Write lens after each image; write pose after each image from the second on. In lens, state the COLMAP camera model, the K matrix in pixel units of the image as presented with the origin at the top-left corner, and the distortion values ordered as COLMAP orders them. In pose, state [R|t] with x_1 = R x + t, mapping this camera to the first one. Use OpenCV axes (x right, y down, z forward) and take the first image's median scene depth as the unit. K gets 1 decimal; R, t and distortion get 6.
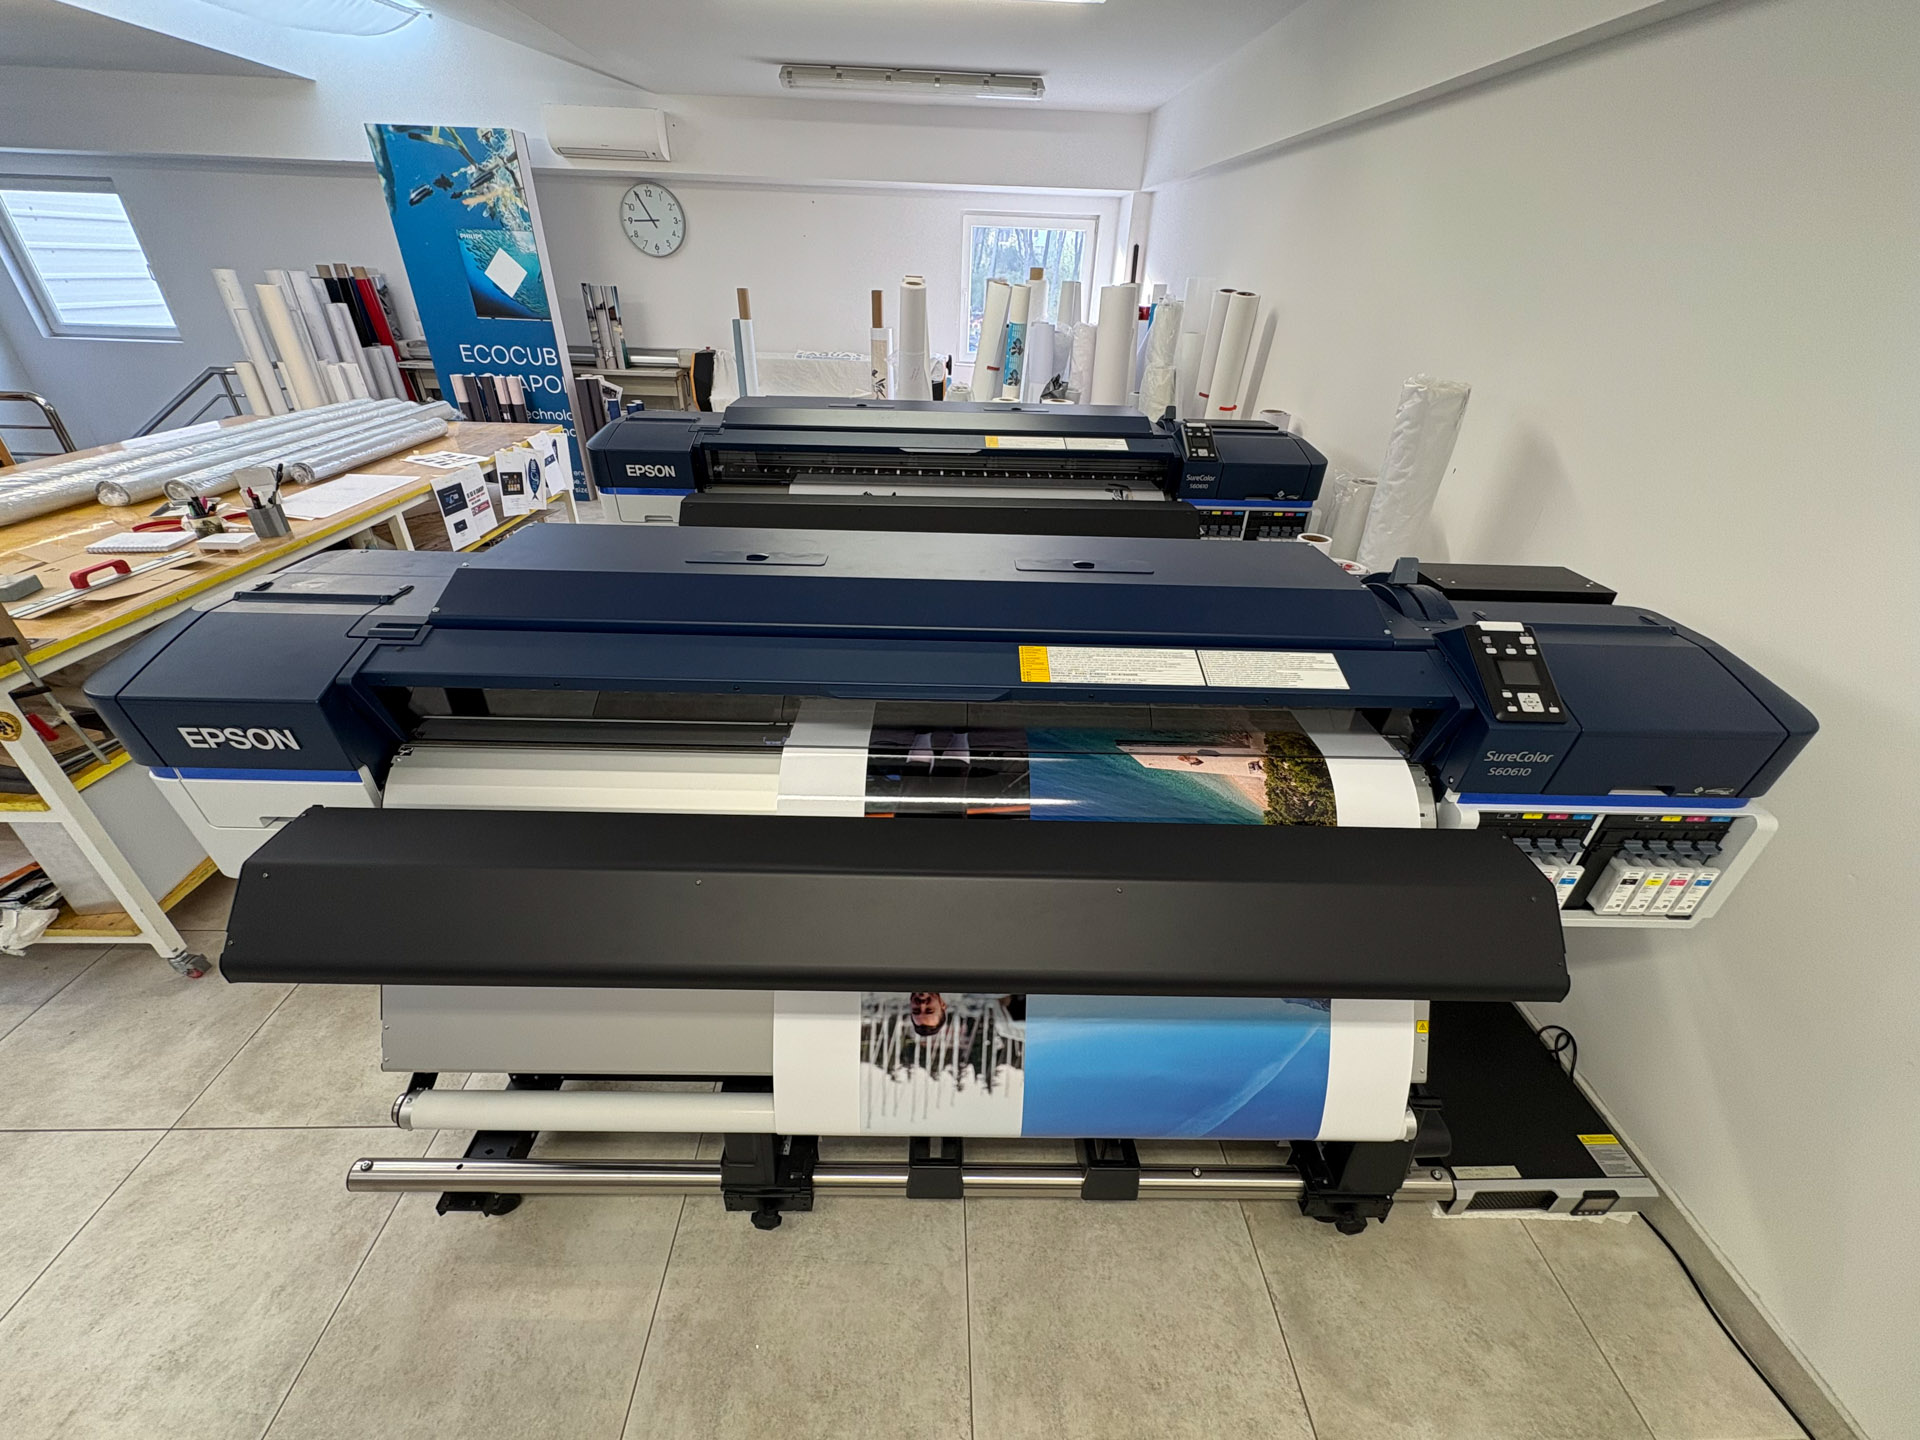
lens RADIAL K [[762.1, 0, 960.0], [0, 762.1, 720.0], [0, 0, 1]] dist [-0.002164, -0.000330]
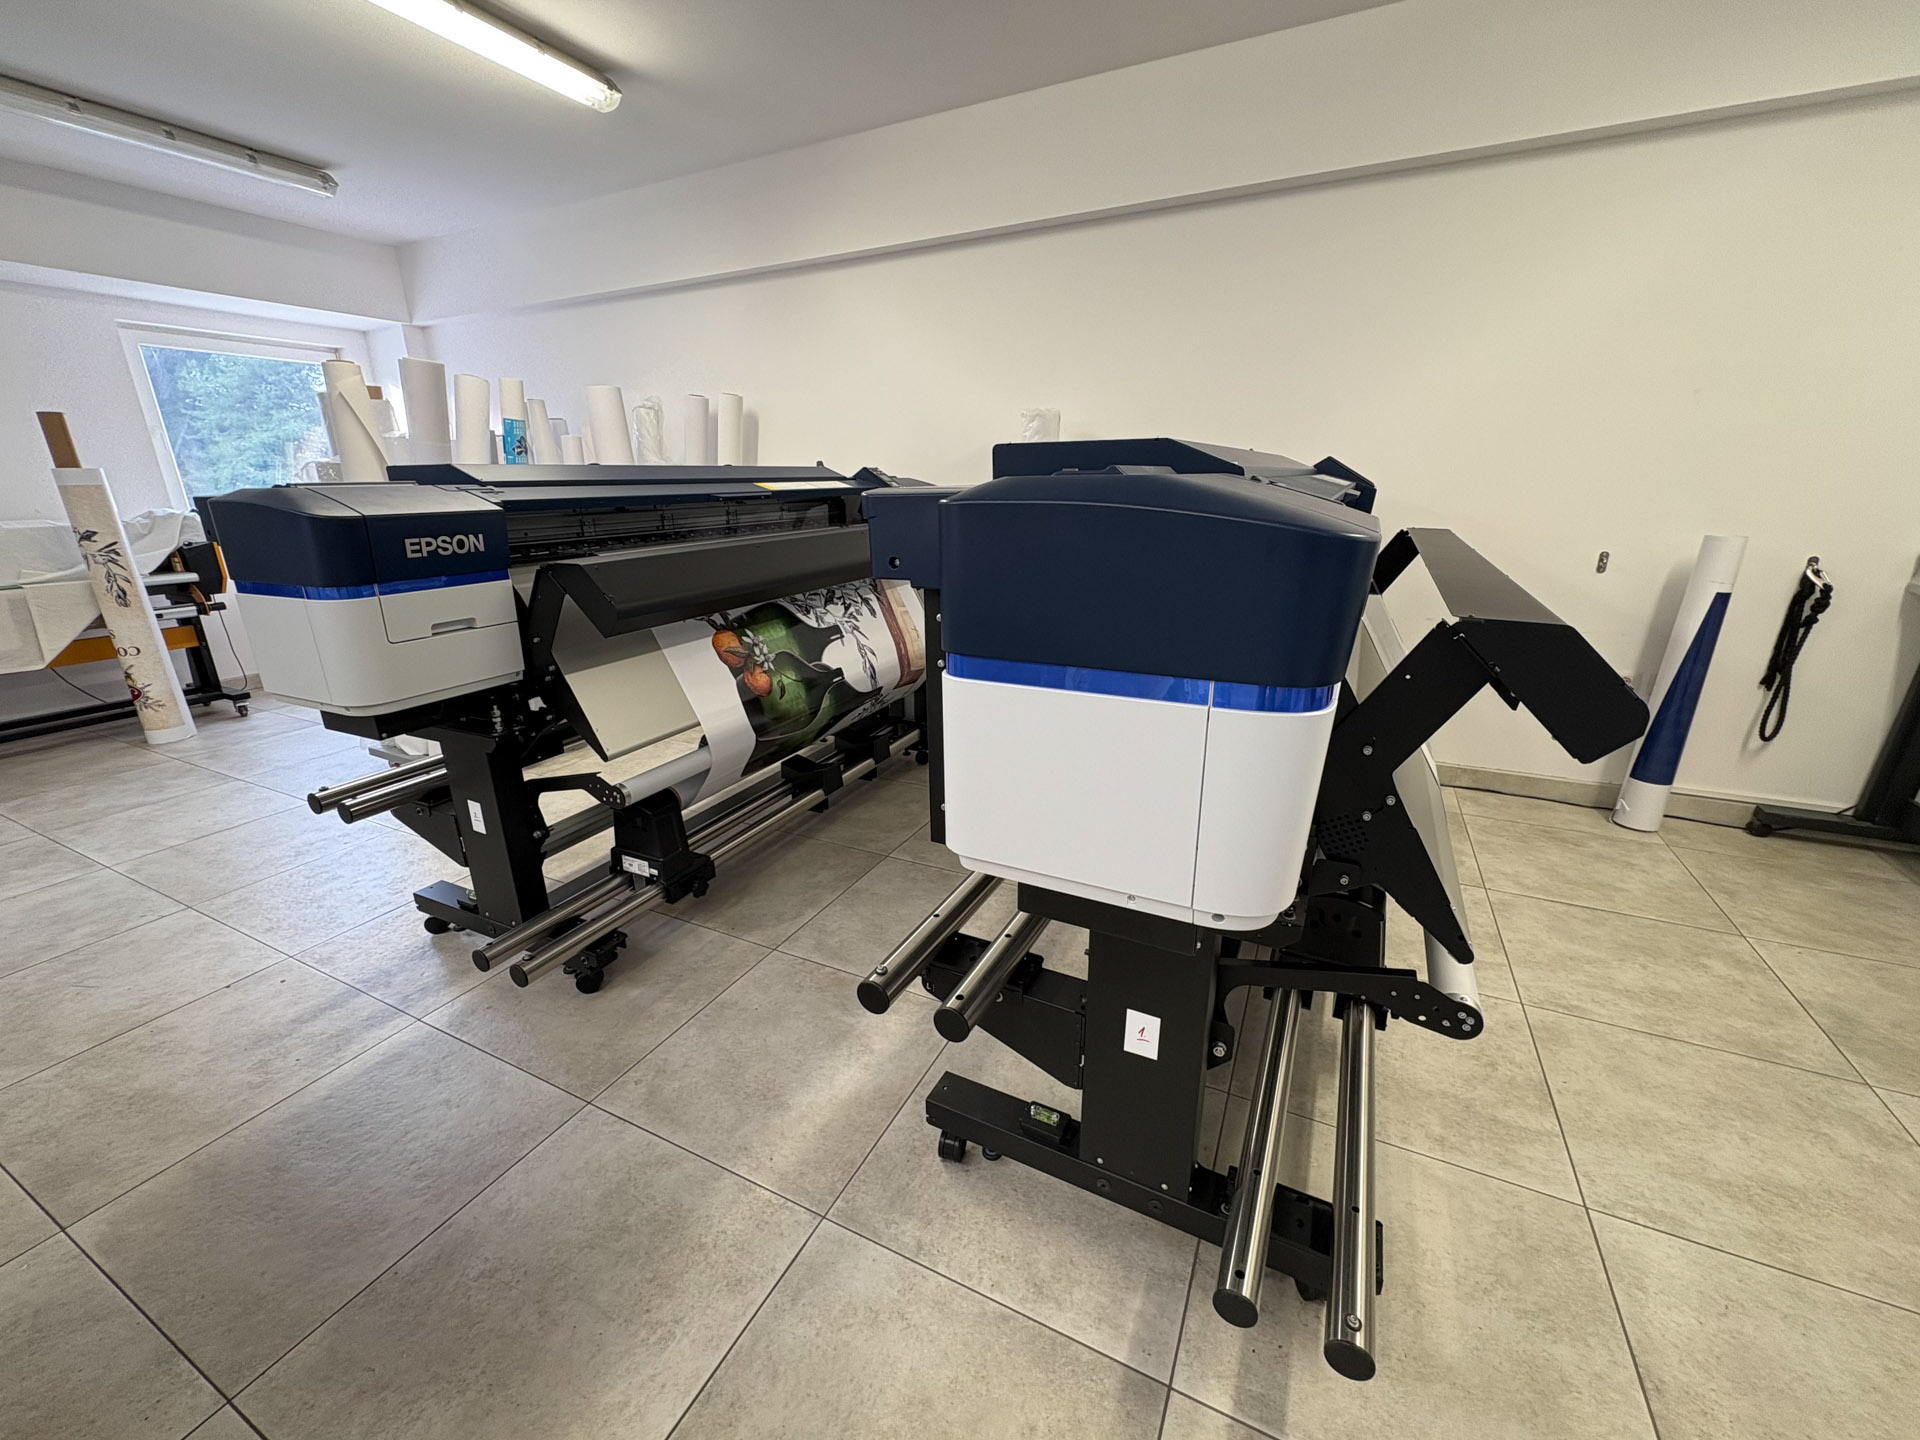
lens RADIAL K [[762.1, 0, 960.0], [0, 762.1, 720.0], [0, 0, 1]] dist [-0.002164, -0.000330]
pose [[0.466052, -0.302388, 0.831479, -0.360759], [0.475255, 0.878250, 0.053012, -0.018379], [-0.746276, 0.370458, 0.553022, 0.189800]]
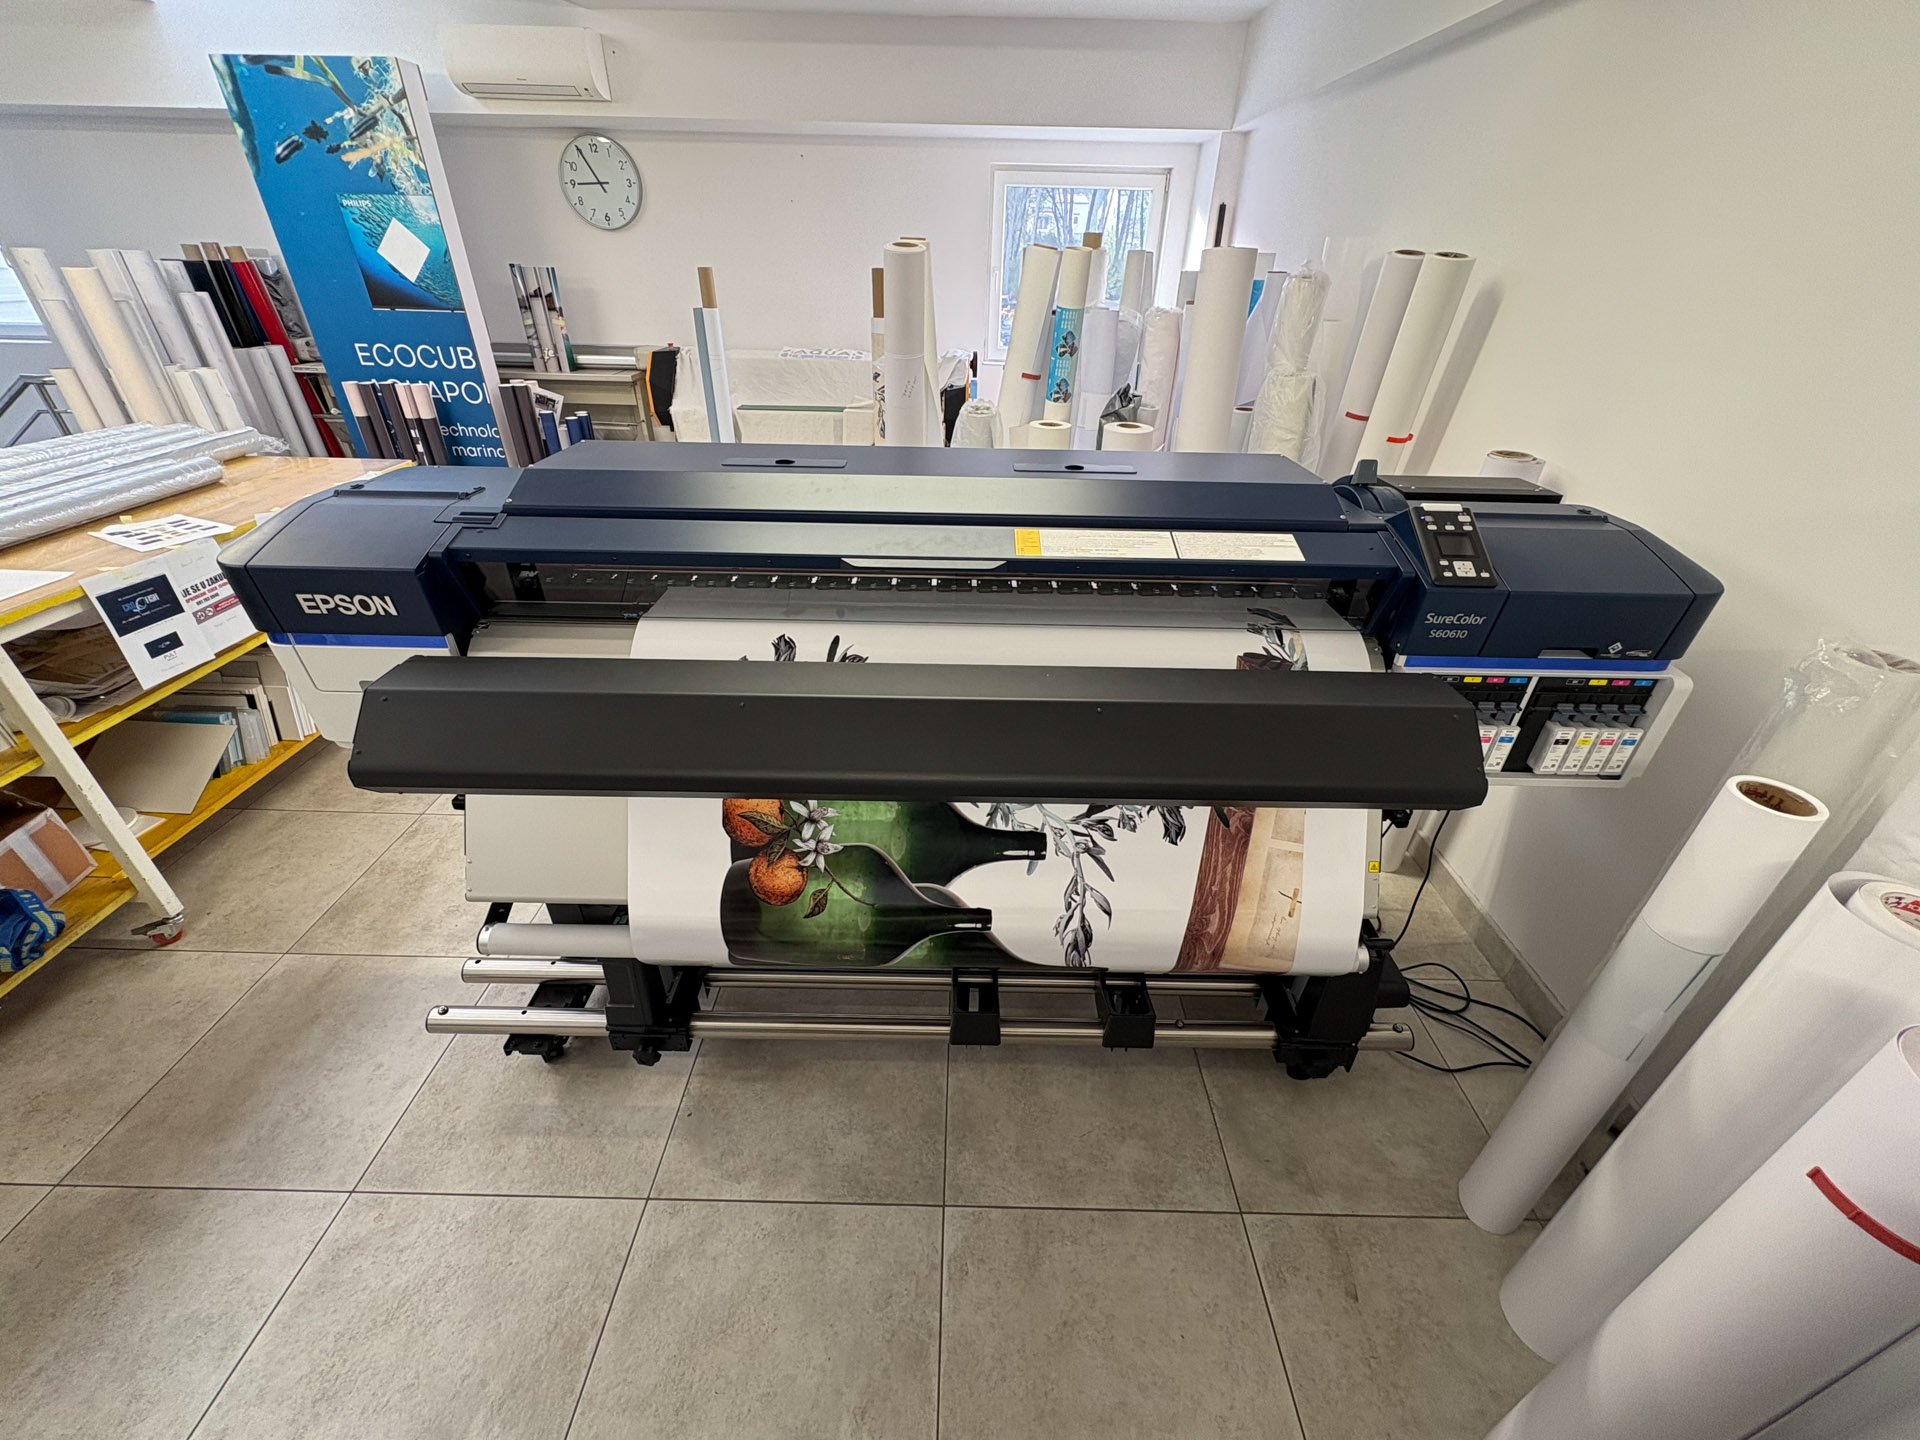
lens RADIAL K [[762.1, 0, 960.0], [0, 762.1, 720.0], [0, 0, 1]] dist [-0.002164, -0.000330]
pose [[0.999064, 0.013433, -0.041120, 0.009552], [-0.013012, 0.999860, 0.010498, -0.123199], [0.041255, -0.009953, 0.999099, 0.241814]]
